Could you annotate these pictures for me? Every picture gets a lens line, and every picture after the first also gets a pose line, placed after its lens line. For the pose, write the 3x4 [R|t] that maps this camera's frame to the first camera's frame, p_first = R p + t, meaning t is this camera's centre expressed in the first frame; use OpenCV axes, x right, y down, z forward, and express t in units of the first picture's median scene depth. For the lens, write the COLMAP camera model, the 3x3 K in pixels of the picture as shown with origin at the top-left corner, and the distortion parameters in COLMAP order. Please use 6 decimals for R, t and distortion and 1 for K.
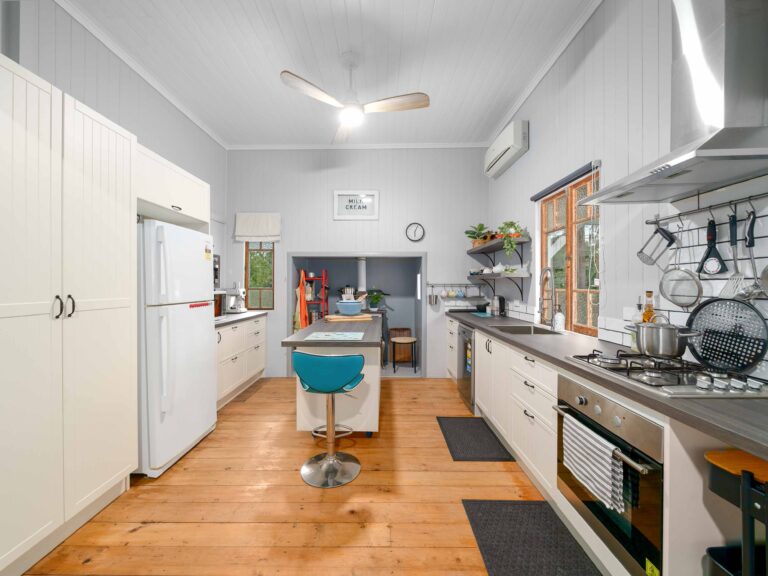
lens RADIAL K [[303.0, 0, 388.6], [0, 303.0, 283.4], [0, 0, 1]] dist [-0.002301, -0.000022]
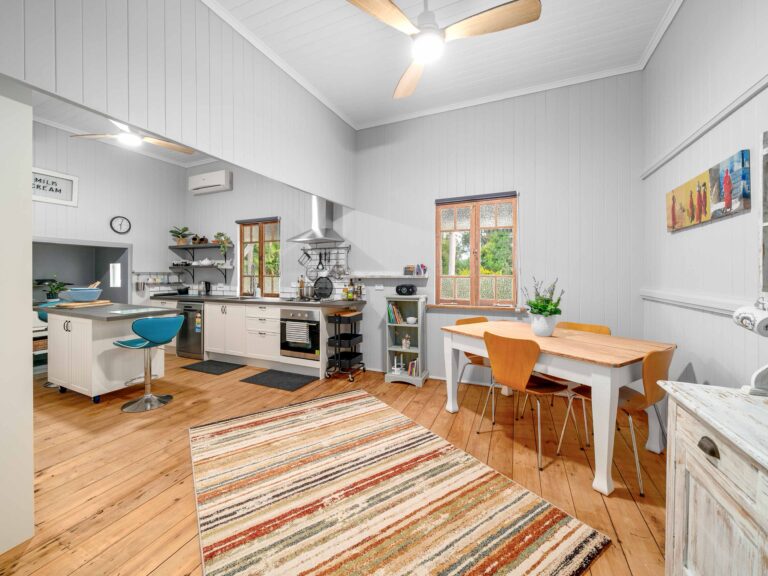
lens RADIAL K [[303.0, 0, 389.6], [0, 303.0, 276.3], [0, 0, 1]] dist [-0.002301, -0.000022]
pose [[0.365127, -0.008060, 0.930923, -0.716399], [-0.001782, 0.999955, 0.009357, 0.004368], [-0.930956, -0.005075, 0.365096, -0.370504]]
